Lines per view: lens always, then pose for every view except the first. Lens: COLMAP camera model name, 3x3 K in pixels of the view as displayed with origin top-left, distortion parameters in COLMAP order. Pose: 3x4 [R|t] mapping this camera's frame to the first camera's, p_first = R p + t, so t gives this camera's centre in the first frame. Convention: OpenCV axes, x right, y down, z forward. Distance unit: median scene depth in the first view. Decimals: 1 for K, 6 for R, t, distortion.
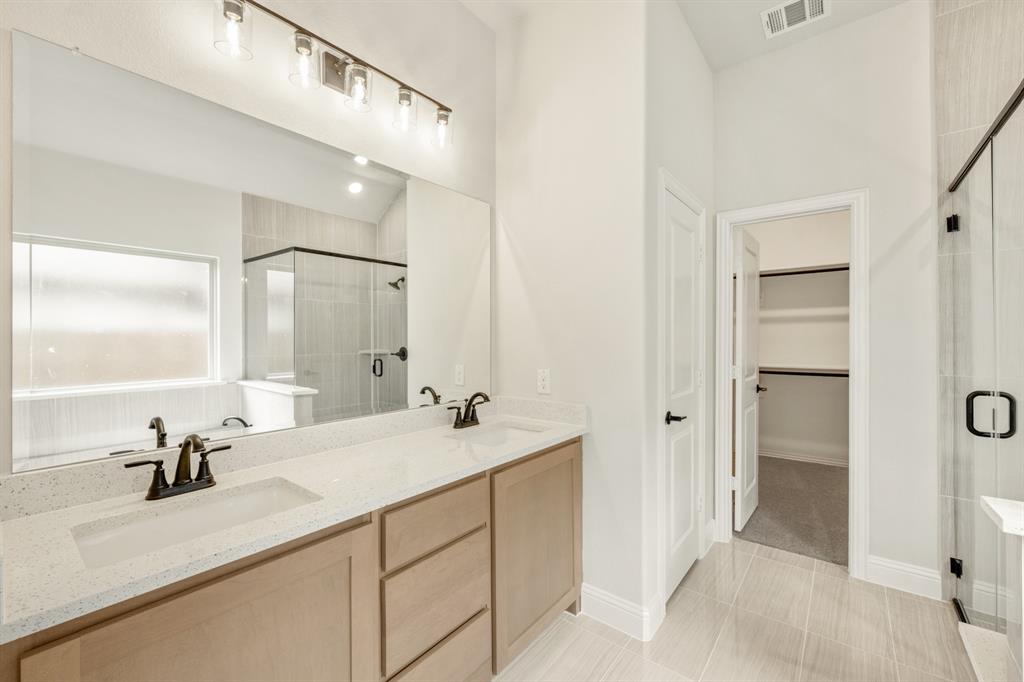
lens RADIAL K [[424.9, 0, 506.2], [0, 424.9, 342.8], [0, 0, 1]] dist [0.000832, -0.000049]
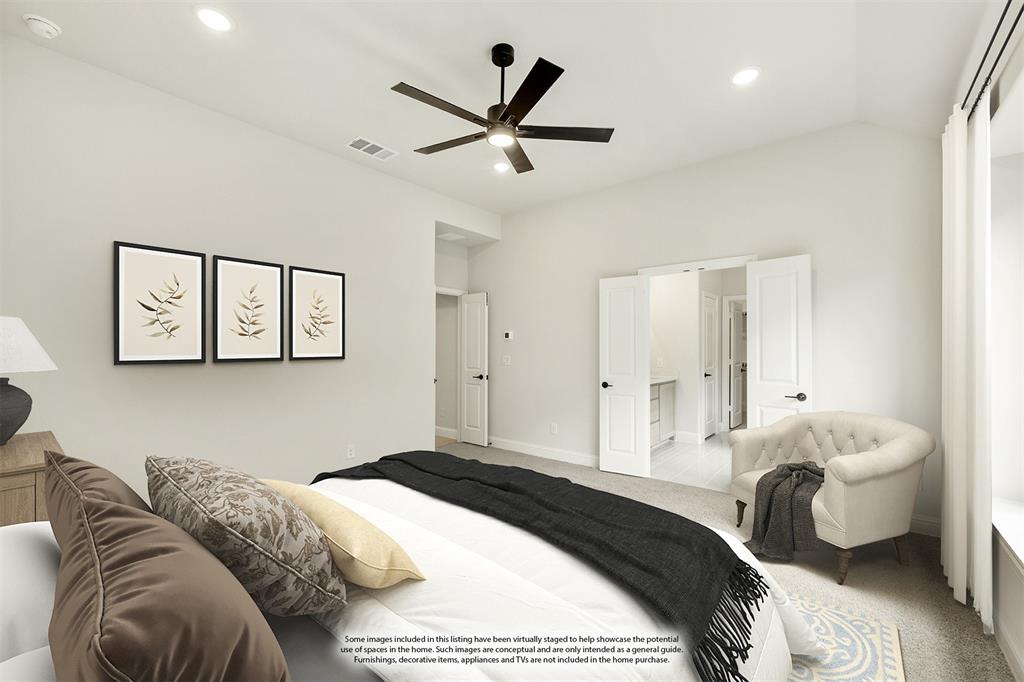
lens RADIAL K [[424.9, 0, 509.6], [0, 424.9, 344.3], [0, 0, 1]] dist [0.000832, -0.000049]
pose [[0.999851, 0.010961, -0.013300, -0.900728], [-0.011165, 0.999819, -0.015384, 0.029032], [0.013129, 0.015530, 0.999793, -1.882522]]
